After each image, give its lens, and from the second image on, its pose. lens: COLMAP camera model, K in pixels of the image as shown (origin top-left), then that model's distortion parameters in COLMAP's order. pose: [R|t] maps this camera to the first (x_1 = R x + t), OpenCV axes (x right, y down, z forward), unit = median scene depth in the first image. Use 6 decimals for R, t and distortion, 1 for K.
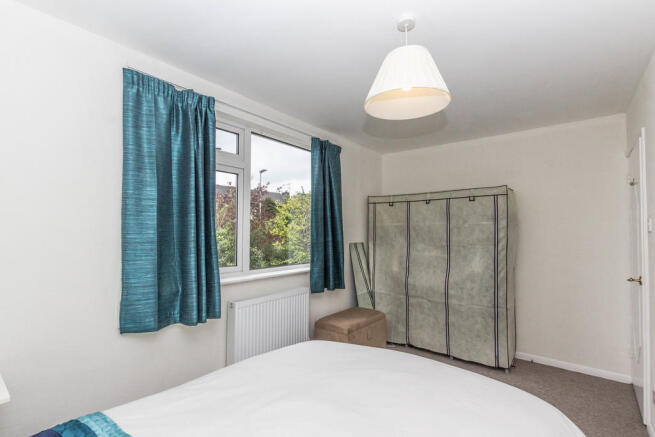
lens RADIAL K [[301.6, 0, 327.5], [0, 301.6, 218.5], [0, 0, 1]] dist [-0.001466, -0.000188]
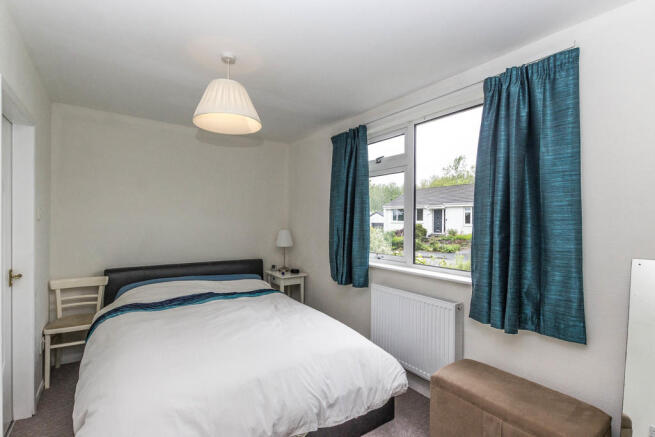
lens RADIAL K [[301.6, 0, 327.5], [0, 301.6, 218.5], [0, 0, 1]] dist [-0.001466, -0.000188]
pose [[-0.258375, -0.017298, -0.965890, 0.688720], [0.029881, 0.999218, -0.025888, 0.033933], [0.965583, -0.035551, -0.257656, 0.867589]]
